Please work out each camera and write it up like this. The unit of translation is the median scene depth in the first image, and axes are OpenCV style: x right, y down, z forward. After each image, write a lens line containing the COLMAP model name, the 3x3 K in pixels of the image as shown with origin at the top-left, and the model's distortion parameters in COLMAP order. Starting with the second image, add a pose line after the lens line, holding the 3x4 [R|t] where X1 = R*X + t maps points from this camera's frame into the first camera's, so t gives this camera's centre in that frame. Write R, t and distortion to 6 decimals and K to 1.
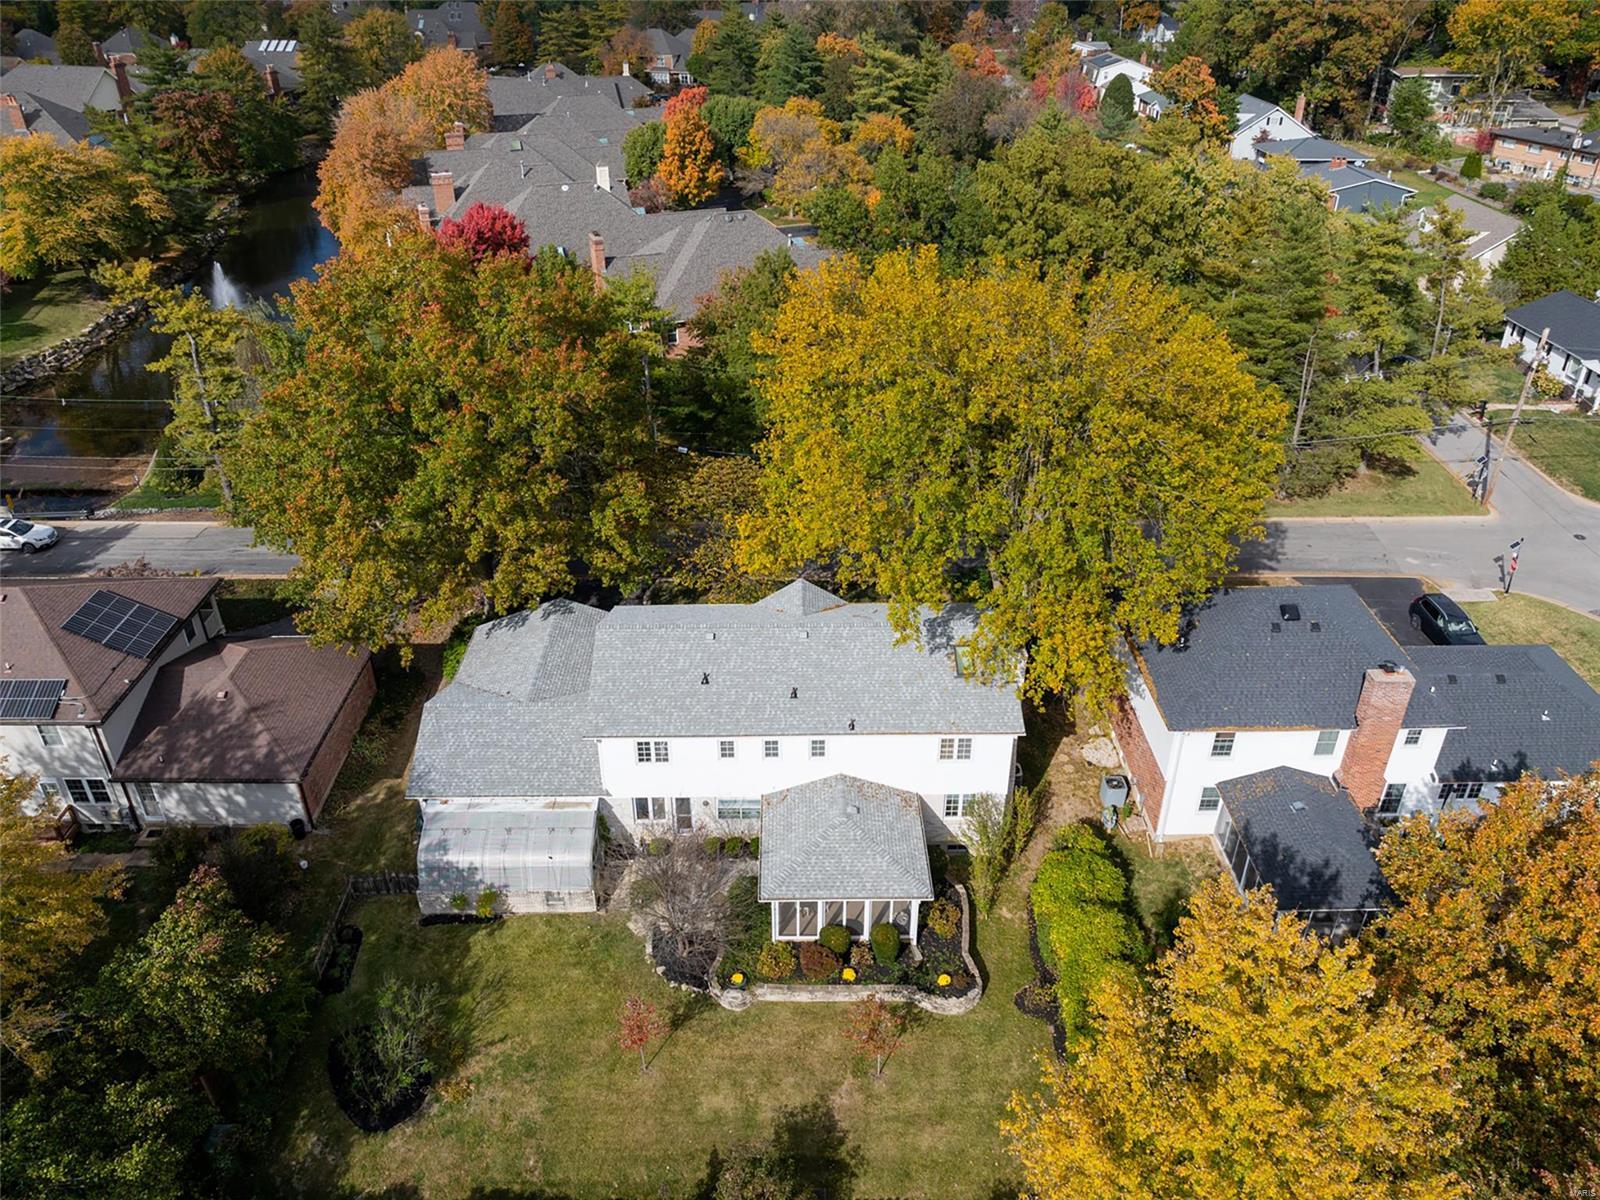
lens RADIAL K [[1134.4, 0, 800.0], [0, 1134.4, 600.0], [0, 0, 1]] dist [-0.047812, 0.000287]
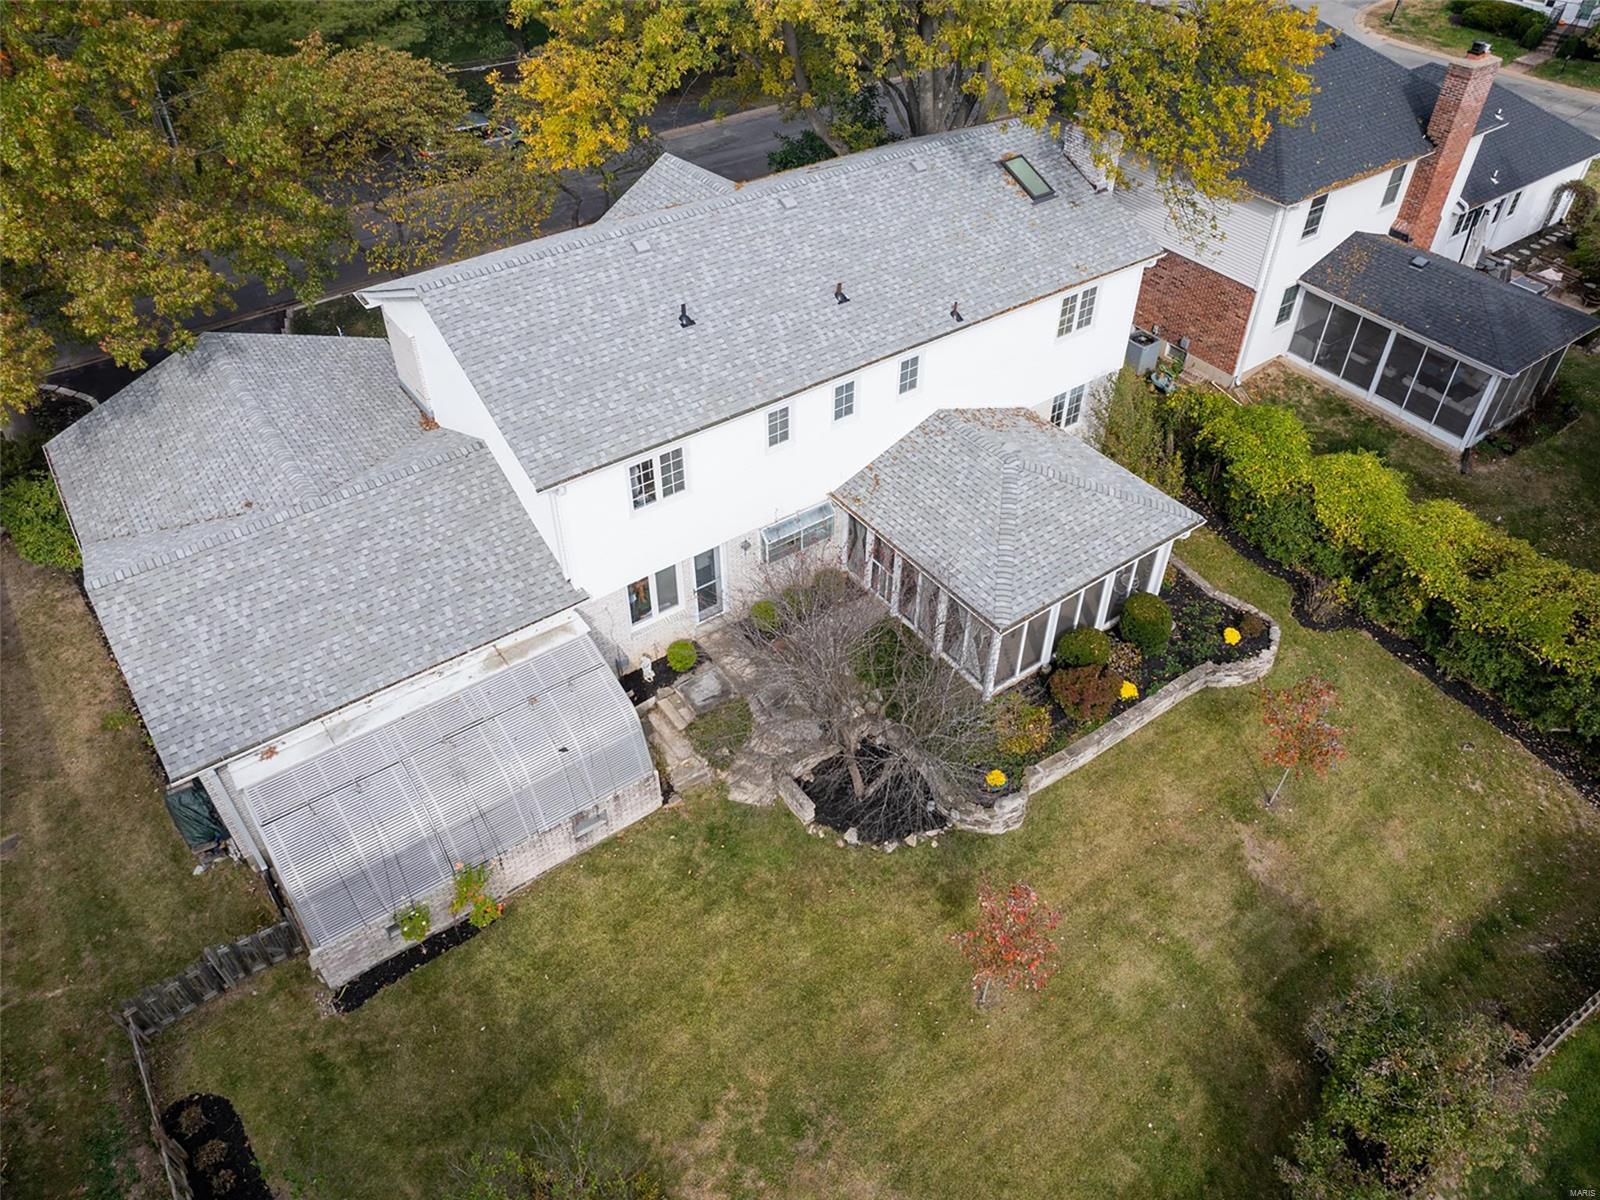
lens RADIAL K [[1105.1, 0, 800.0], [0, 1105.1, 600.0], [0, 0, 1]] dist [-0.027635, 0.001486]
pose [[0.813533, -0.384433, 0.436320, -0.316429], [0.293790, 0.919225, 0.262131, 0.073063], [-0.501848, -0.085066, 0.860763, 0.536689]]
